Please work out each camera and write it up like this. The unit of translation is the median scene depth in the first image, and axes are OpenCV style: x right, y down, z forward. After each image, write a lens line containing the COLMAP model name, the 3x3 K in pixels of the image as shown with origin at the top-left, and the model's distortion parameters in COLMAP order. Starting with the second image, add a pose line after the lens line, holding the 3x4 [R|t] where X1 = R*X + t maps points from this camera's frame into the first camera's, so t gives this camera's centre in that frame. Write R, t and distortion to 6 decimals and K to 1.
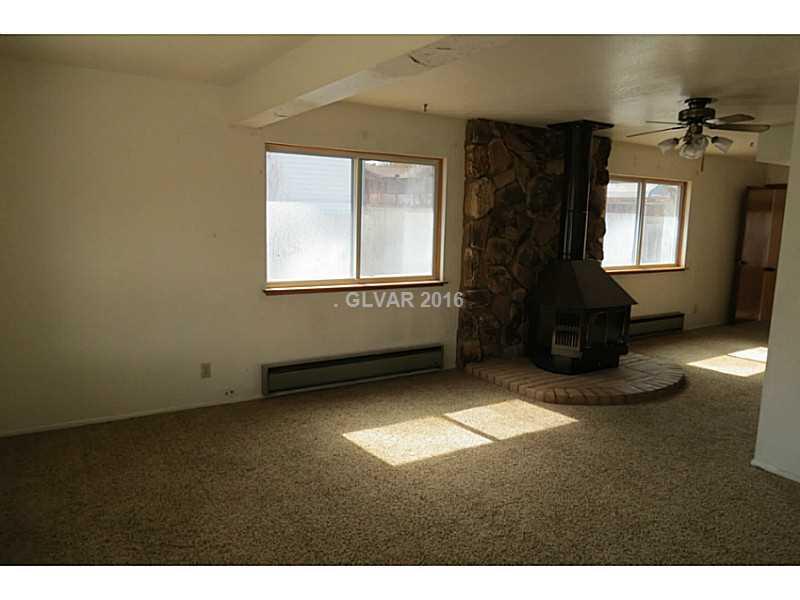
lens RADIAL K [[566.2, 0, 391.1], [0, 566.2, 301.2], [0, 0, 1]] dist [-0.029072, -0.000246]
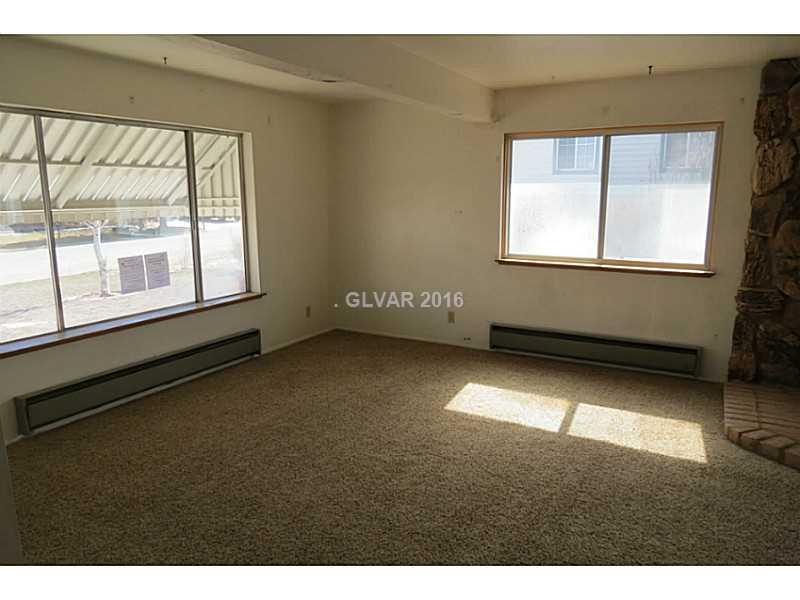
lens RADIAL K [[566.2, 0, 391.1], [0, 566.2, 301.2], [0, 0, 1]] dist [-0.029072, -0.000246]
pose [[0.455709, 0.139046, -0.879201, 0.709422], [-0.117316, 0.988490, 0.095522, -0.020005], [0.882364, 0.059614, 0.466776, 0.254786]]
